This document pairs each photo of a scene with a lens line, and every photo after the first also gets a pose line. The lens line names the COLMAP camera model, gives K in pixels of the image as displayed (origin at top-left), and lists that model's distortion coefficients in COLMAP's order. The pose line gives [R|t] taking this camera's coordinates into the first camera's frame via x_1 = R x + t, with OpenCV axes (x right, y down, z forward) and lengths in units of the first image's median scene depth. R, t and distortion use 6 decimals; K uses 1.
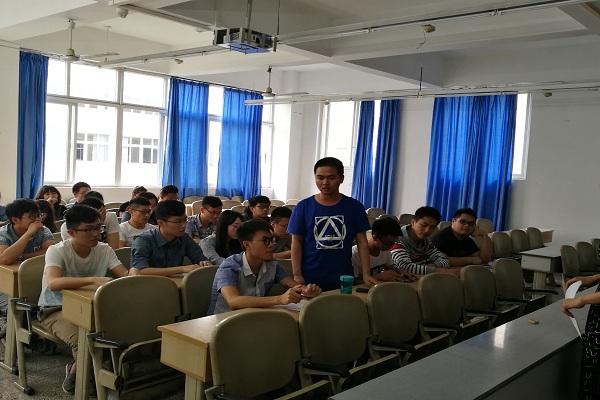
lens RADIAL K [[600.8, 0, 300.0], [0, 600.8, 200.0], [0, 0, 1]] dist [-0.007958, -0.017629]
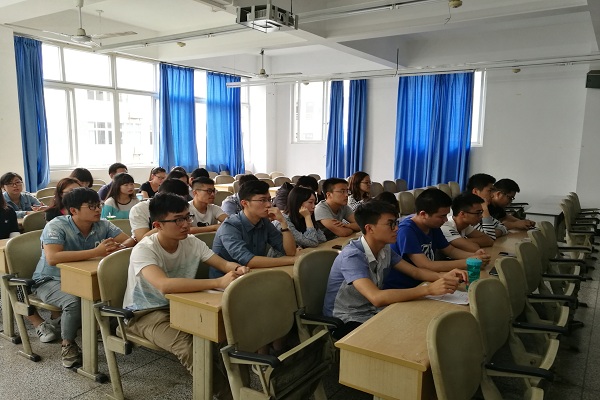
lens RADIAL K [[491.1, 0, 300.0], [0, 491.1, 200.0], [0, 0, 1]] dist [-0.011235, 0.005569]
pose [[0.990251, -0.051311, 0.129503, -0.097007], [0.043067, 0.996911, 0.065676, -0.007559], [-0.132473, -0.059458, 0.989402, 0.094428]]
